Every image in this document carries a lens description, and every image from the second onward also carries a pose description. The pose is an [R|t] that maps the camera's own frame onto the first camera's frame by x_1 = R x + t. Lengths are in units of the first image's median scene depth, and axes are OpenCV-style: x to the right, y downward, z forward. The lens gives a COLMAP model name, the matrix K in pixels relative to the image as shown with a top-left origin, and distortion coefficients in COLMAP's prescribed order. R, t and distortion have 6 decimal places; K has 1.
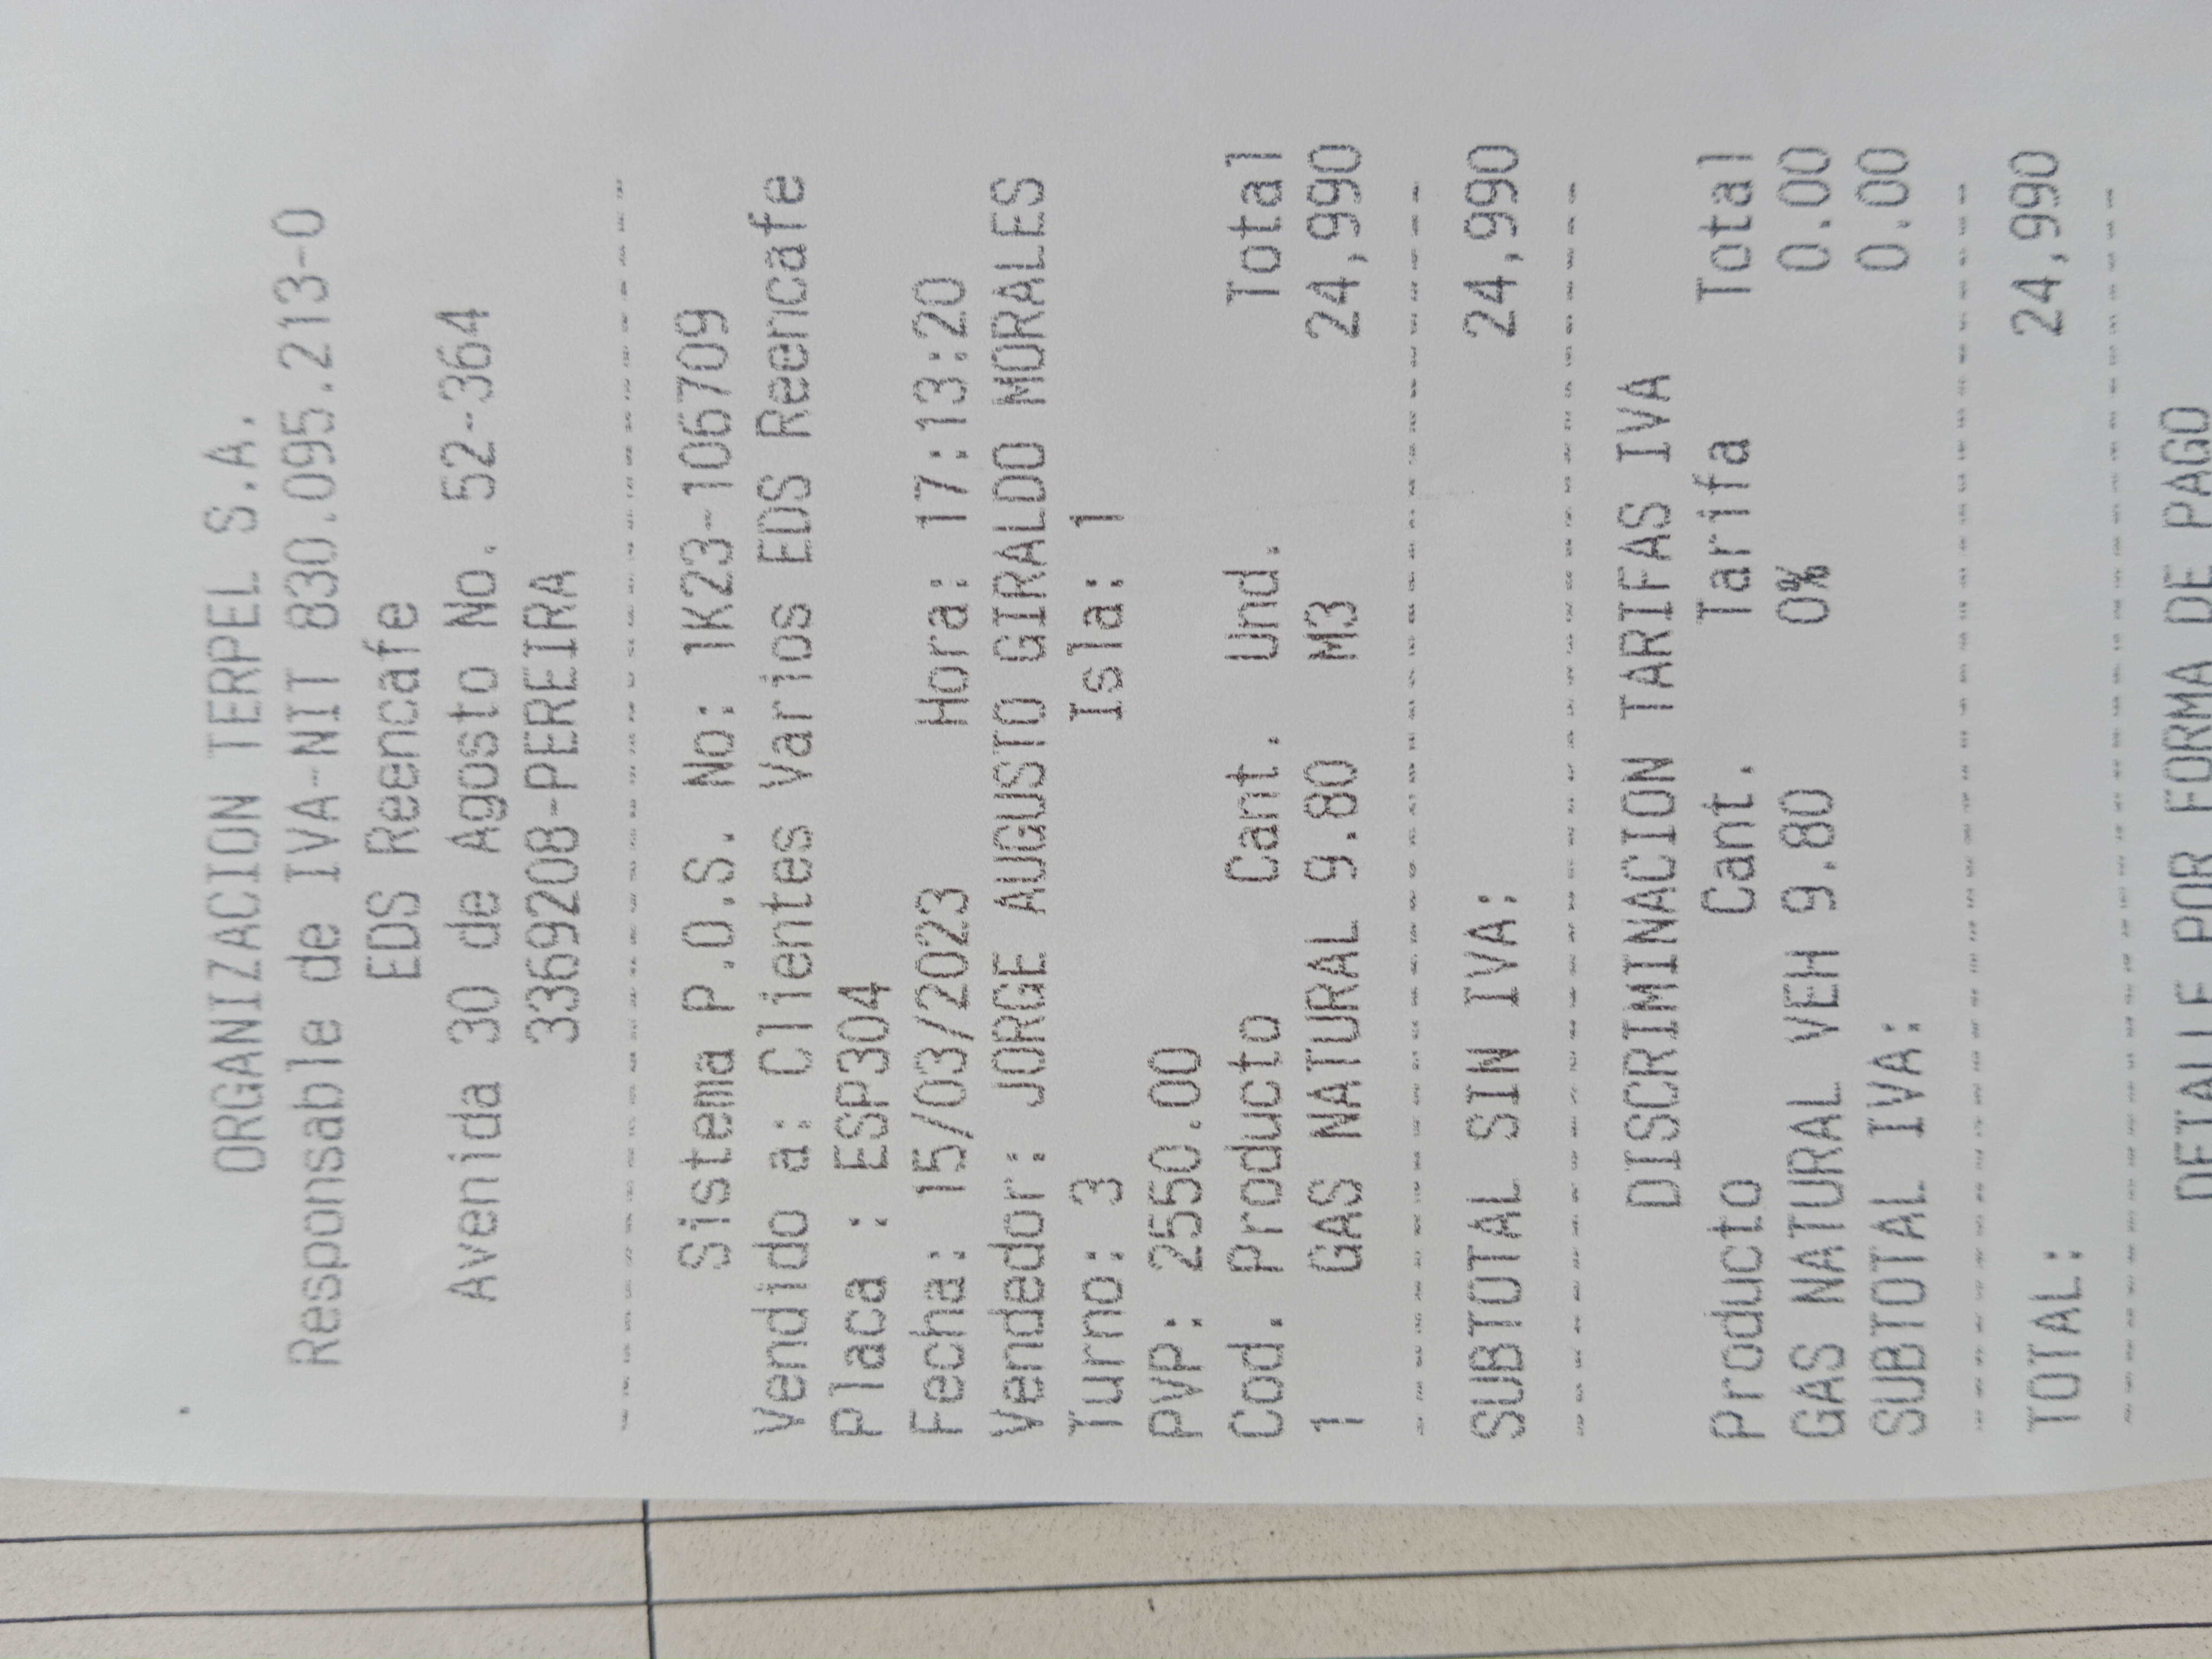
lens RADIAL K [[2233.7, 0, 981.0], [0, 2233.7, 830.7], [0, 0, 1]] dist [0.063450, -0.003588]
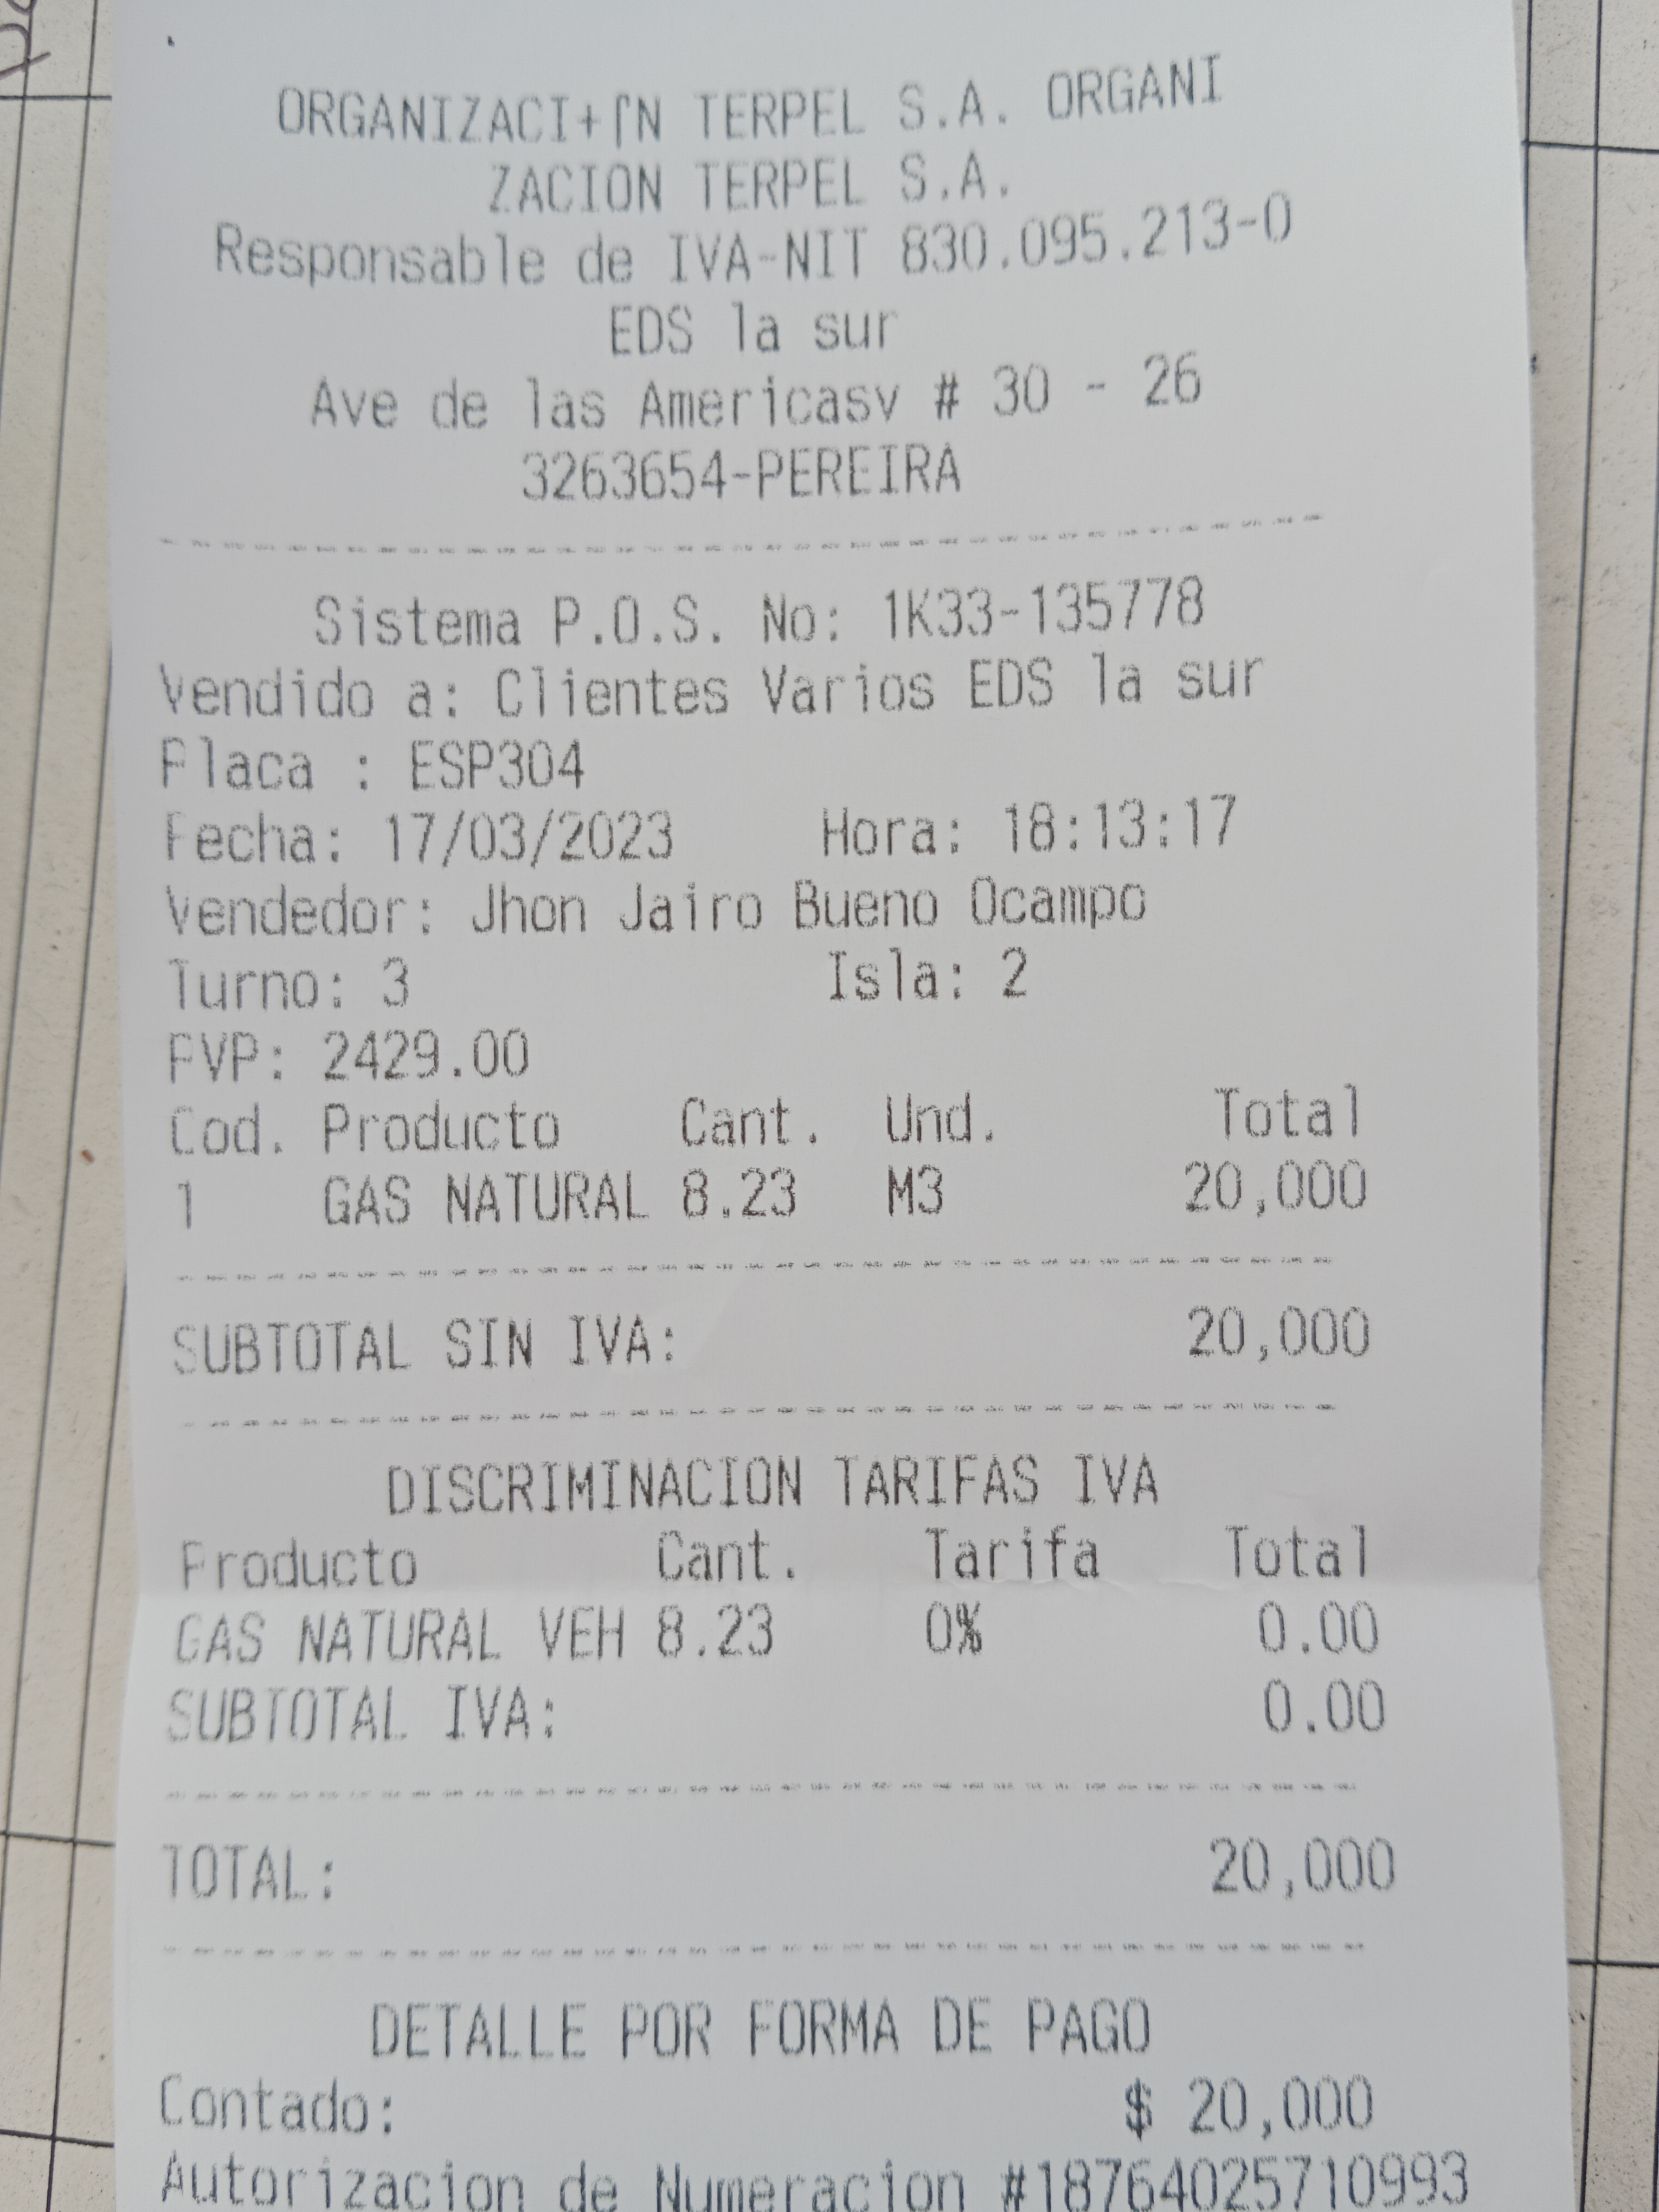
lens RADIAL K [[2280.2, 0, 721.7], [0, 2280.2, 1078.1], [0, 0, 1]] dist [0.068589, -0.388768]
pose [[0.014377, 0.995057, 0.098256, -0.007824], [-0.999897, 0.014346, 0.001023, 0.001890], [-0.000391, -0.098261, 0.995161, -0.101536]]
